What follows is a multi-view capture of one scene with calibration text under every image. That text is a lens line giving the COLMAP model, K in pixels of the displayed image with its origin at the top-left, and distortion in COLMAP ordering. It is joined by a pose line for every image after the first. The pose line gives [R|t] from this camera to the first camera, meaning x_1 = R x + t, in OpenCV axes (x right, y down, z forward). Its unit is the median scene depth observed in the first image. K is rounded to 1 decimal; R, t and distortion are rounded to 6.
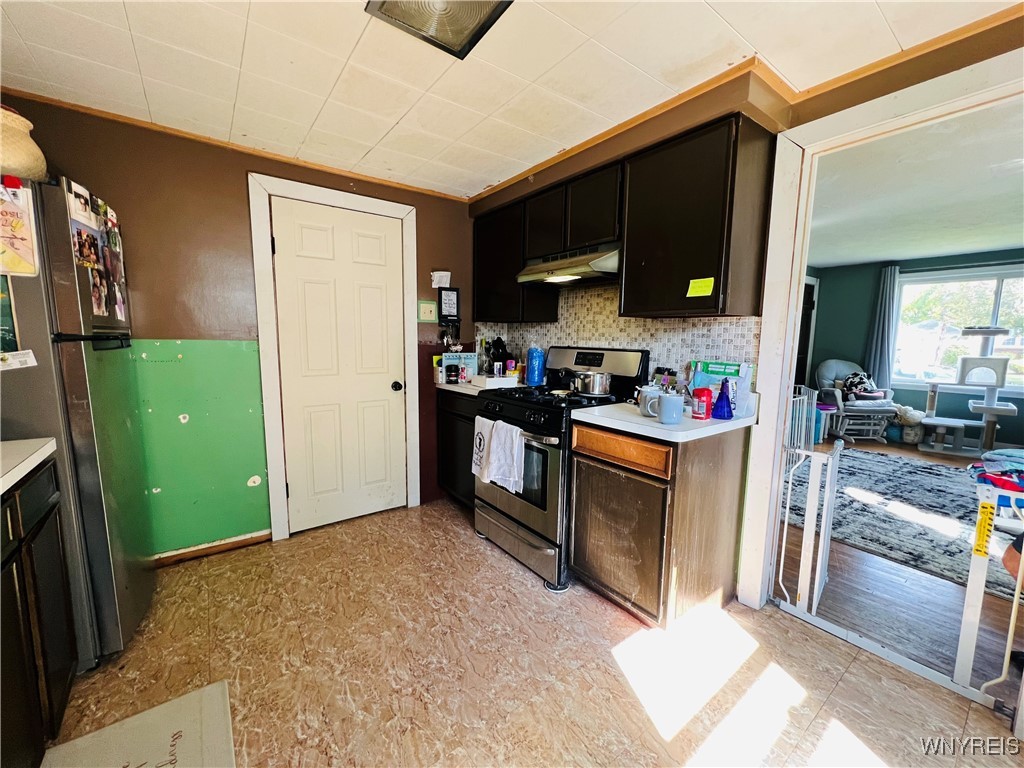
lens RADIAL K [[409.3, 0, 511.2], [0, 409.3, 388.2], [0, 0, 1]] dist [-0.000179, -0.000277]
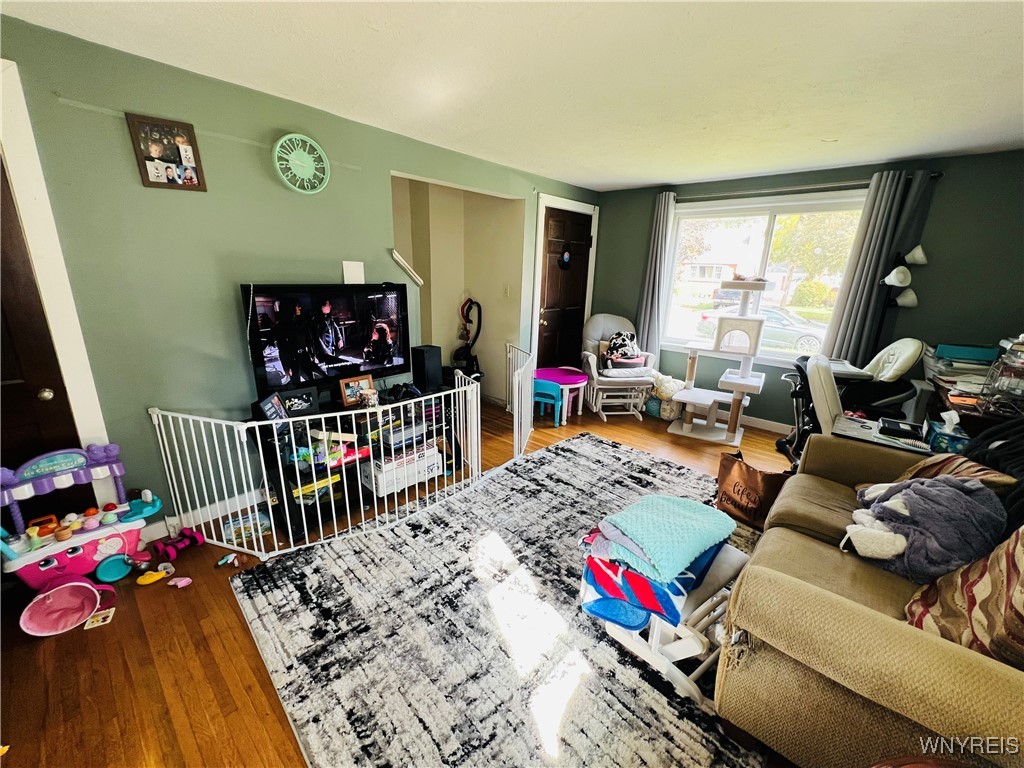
lens RADIAL K [[409.3, 0, 509.0], [0, 409.3, 386.1], [0, 0, 1]] dist [-0.000179, -0.000277]
pose [[0.980894, -0.034977, 0.191373, 0.481872], [0.005422, 0.988238, 0.152827, -0.057729], [-0.194467, -0.148870, 0.969546, 0.259627]]
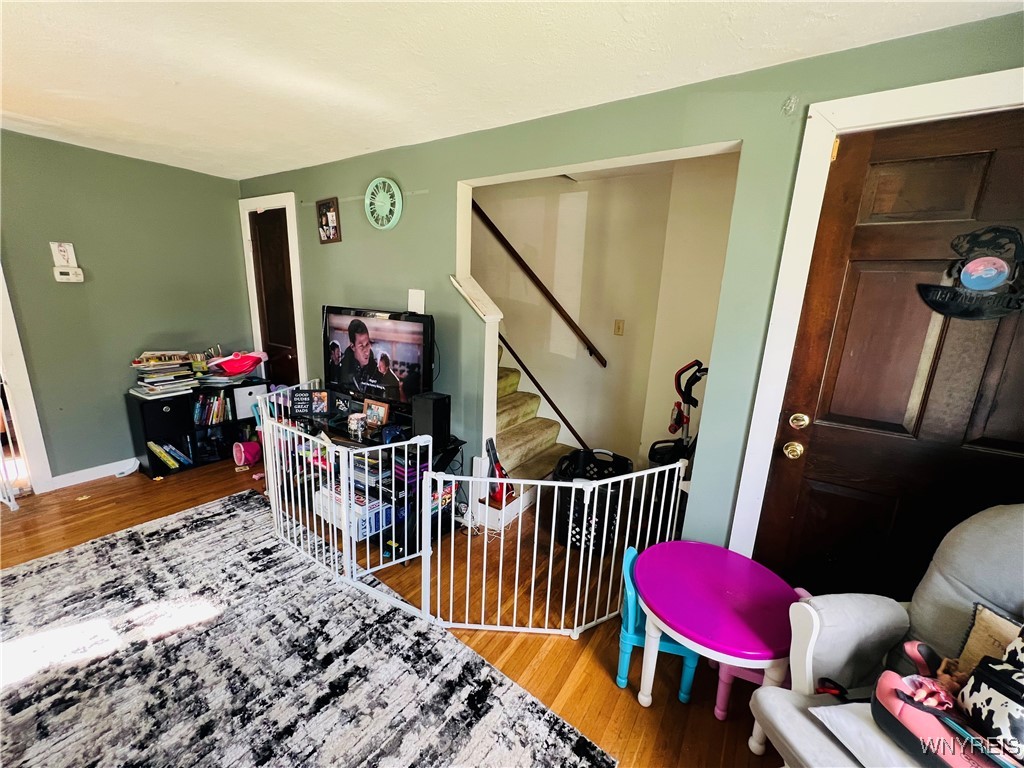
lens RADIAL K [[409.3, 0, 510.3], [0, 409.3, 385.4], [0, 0, 1]] dist [-0.000179, -0.000277]
pose [[0.341991, 0.211914, -0.915497, 0.901411], [-0.157628, 0.973373, 0.166428, -0.120906], [0.926388, 0.087392, 0.366288, 0.741833]]
